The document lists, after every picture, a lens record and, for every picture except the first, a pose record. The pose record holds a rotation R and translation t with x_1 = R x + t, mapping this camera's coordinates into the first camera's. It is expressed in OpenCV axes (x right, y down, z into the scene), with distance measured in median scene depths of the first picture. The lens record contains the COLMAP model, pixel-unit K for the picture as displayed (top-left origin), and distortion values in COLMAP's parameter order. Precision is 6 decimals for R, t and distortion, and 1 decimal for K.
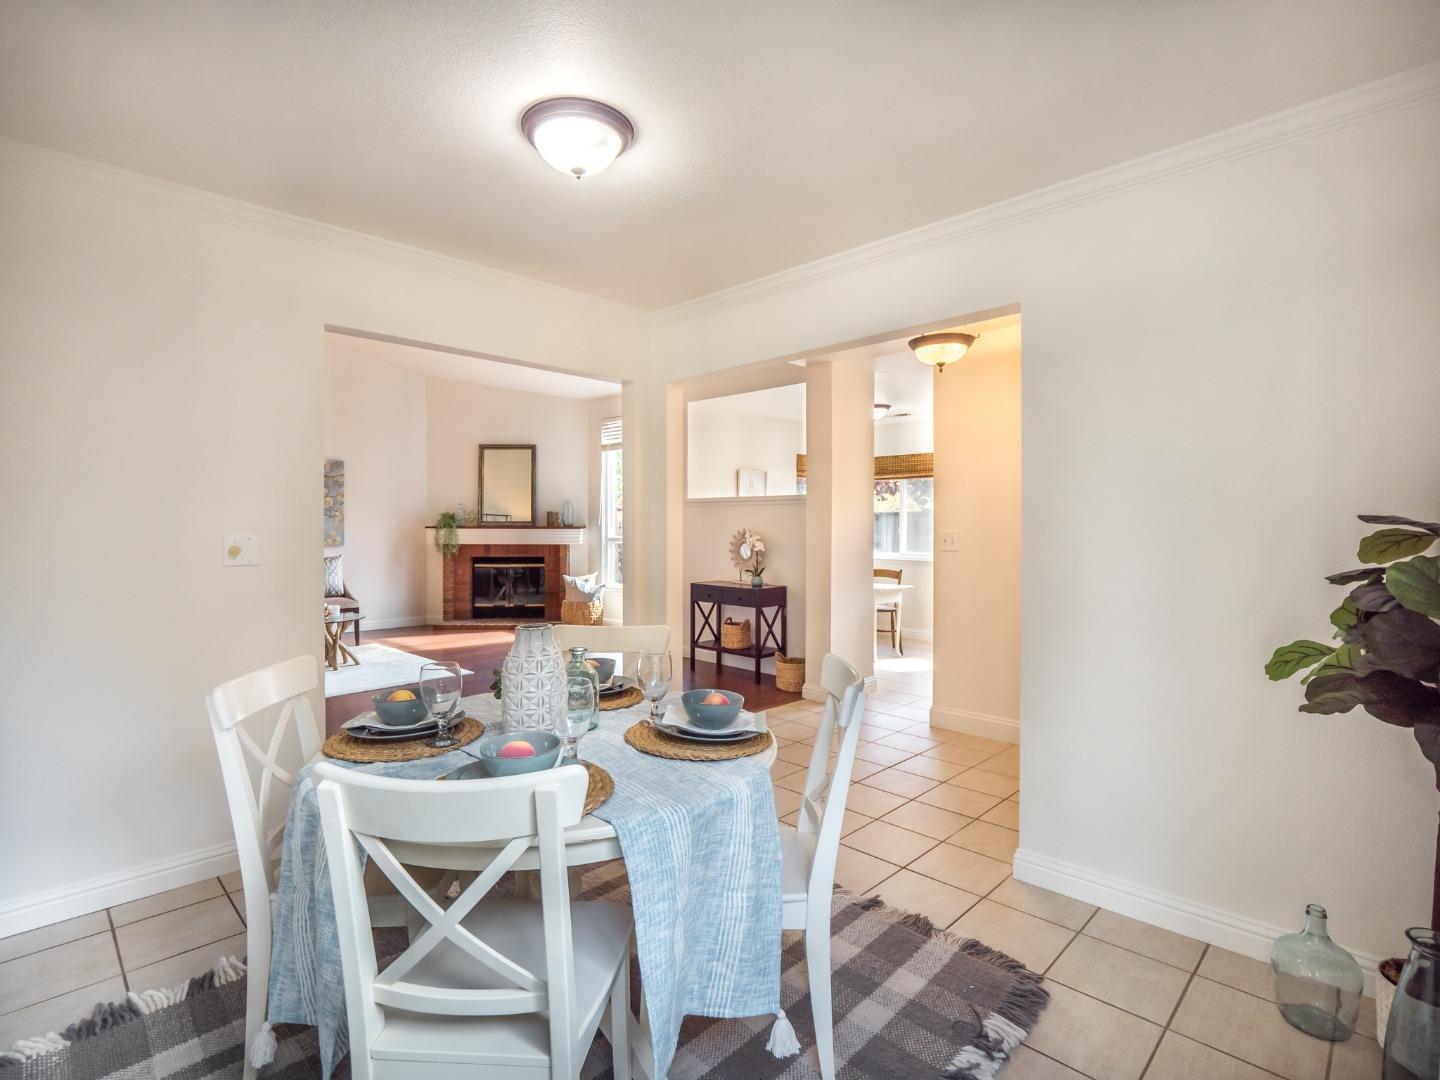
lens RADIAL K [[713.0, 0, 723.0], [0, 713.0, 532.0], [0, 0, 1]] dist [-0.003337, -0.000463]
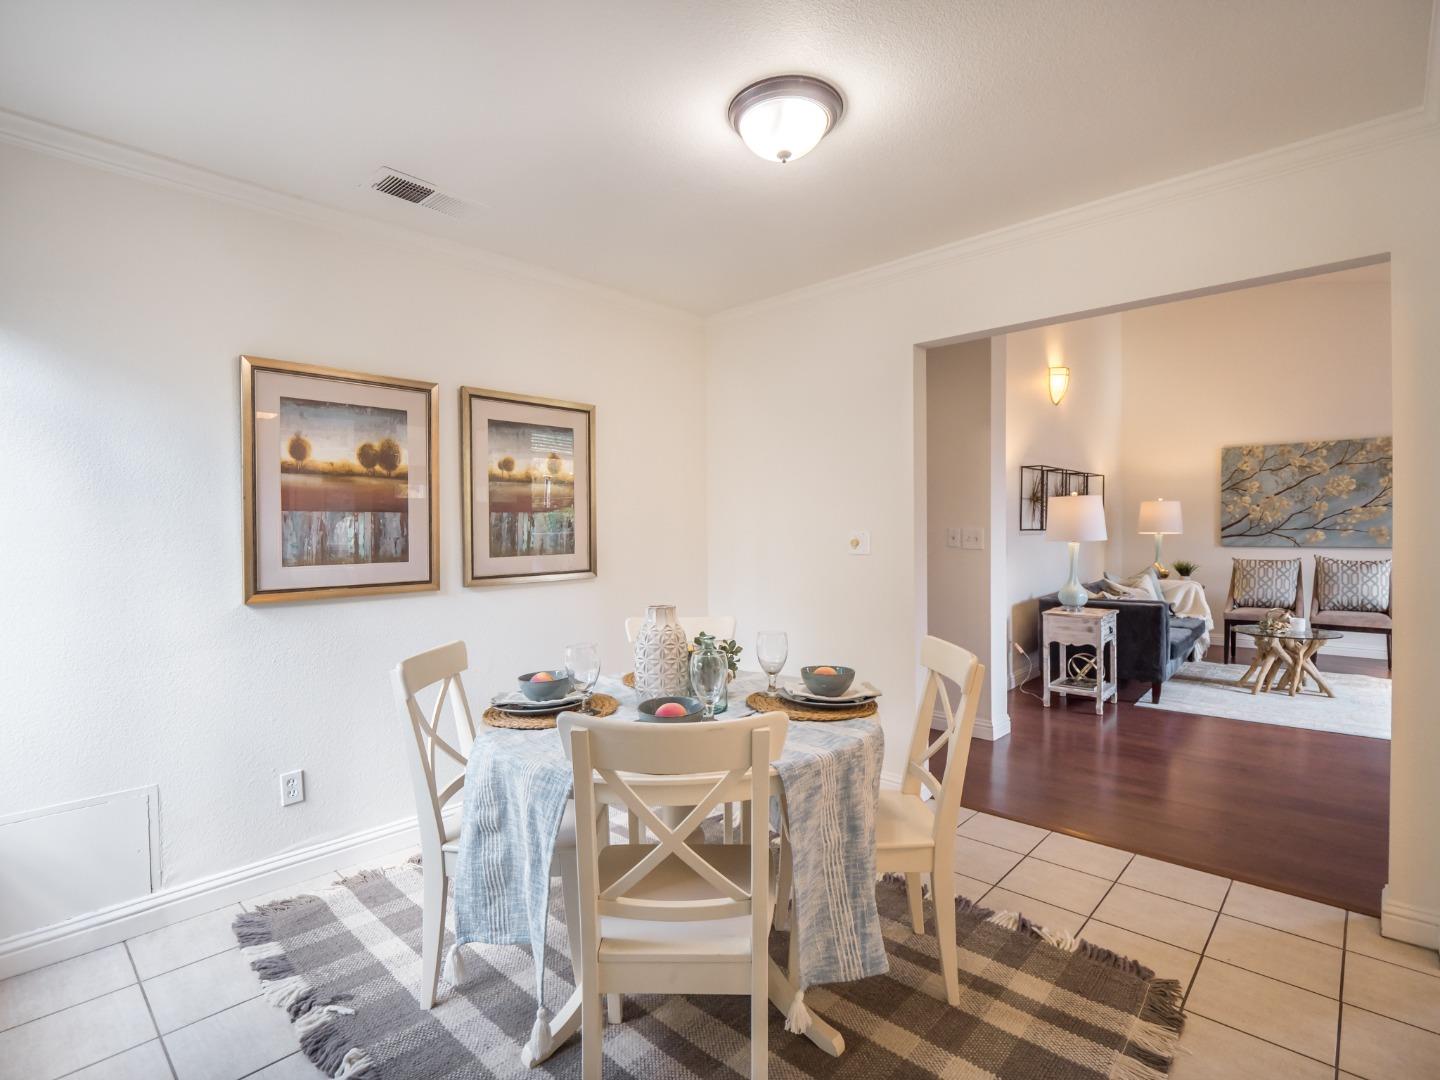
lens RADIAL K [[713.0, 0, 723.0], [0, 713.0, 532.0], [0, 0, 1]] dist [-0.003337, -0.000463]
pose [[0.040818, 0.002217, -0.999164, 0.186206], [-0.000602, 0.999997, 0.002194, 0.001362], [0.999166, 0.000512, 0.040819, 0.214046]]
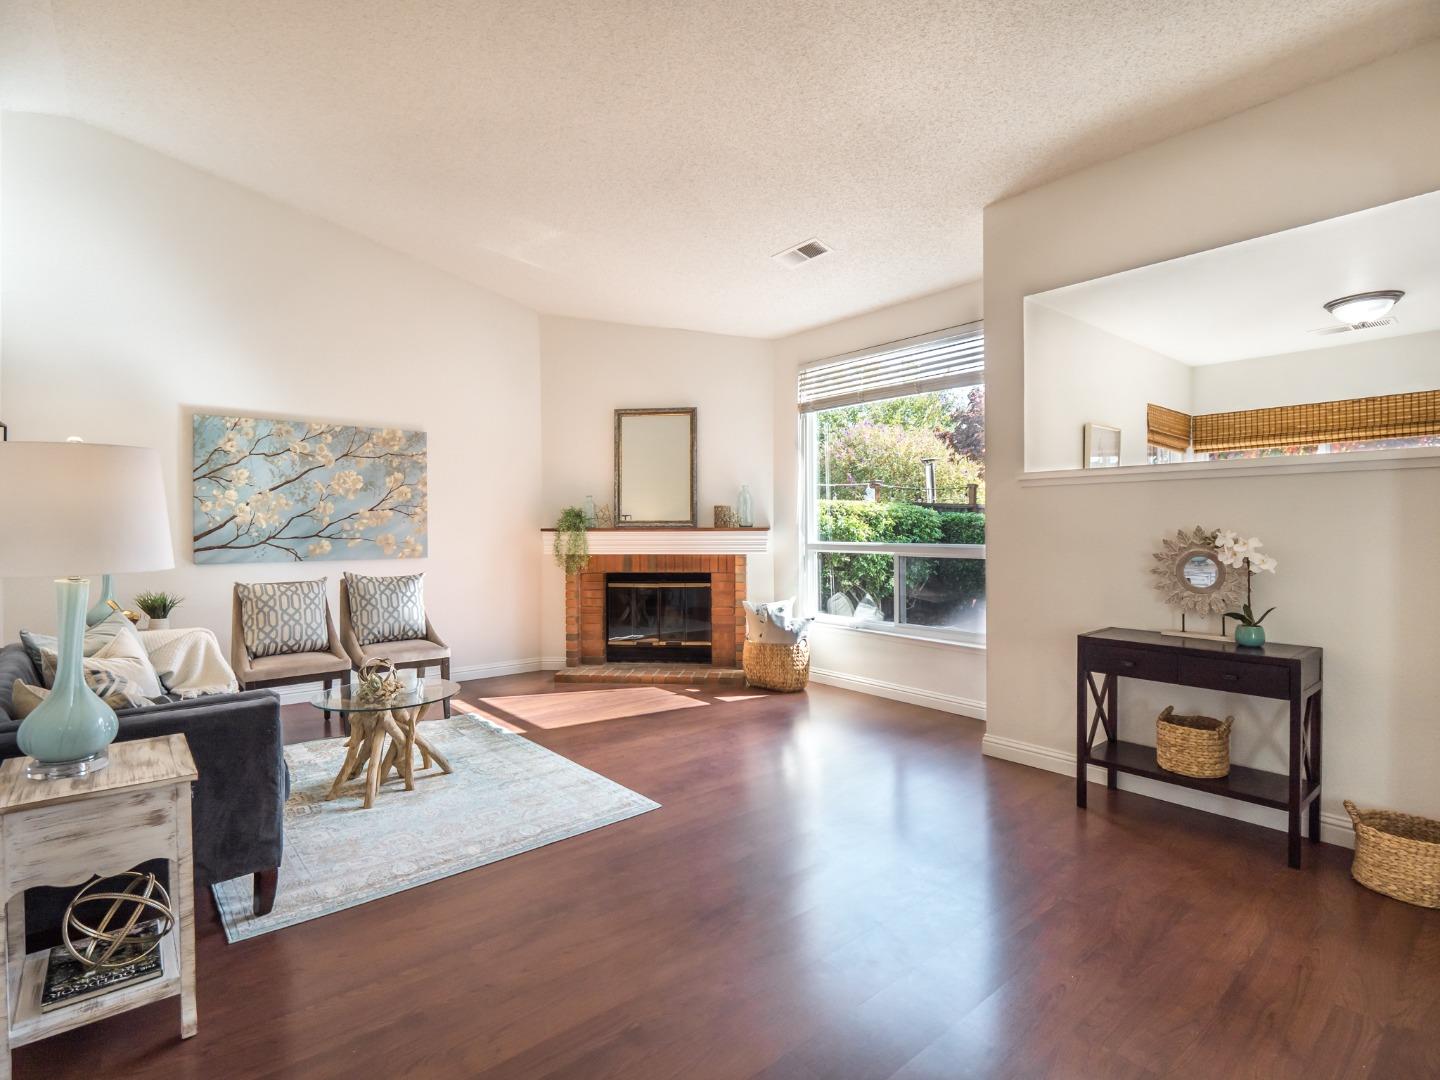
lens RADIAL K [[713.0, 0, 723.0], [0, 713.0, 532.0], [0, 0, 1]] dist [-0.003337, -0.000463]
pose [[0.994578, -0.005905, -0.103826, -0.172639], [0.005499, 0.999976, -0.004200, -0.000816], [0.103849, 0.003606, 0.994587, 0.337133]]
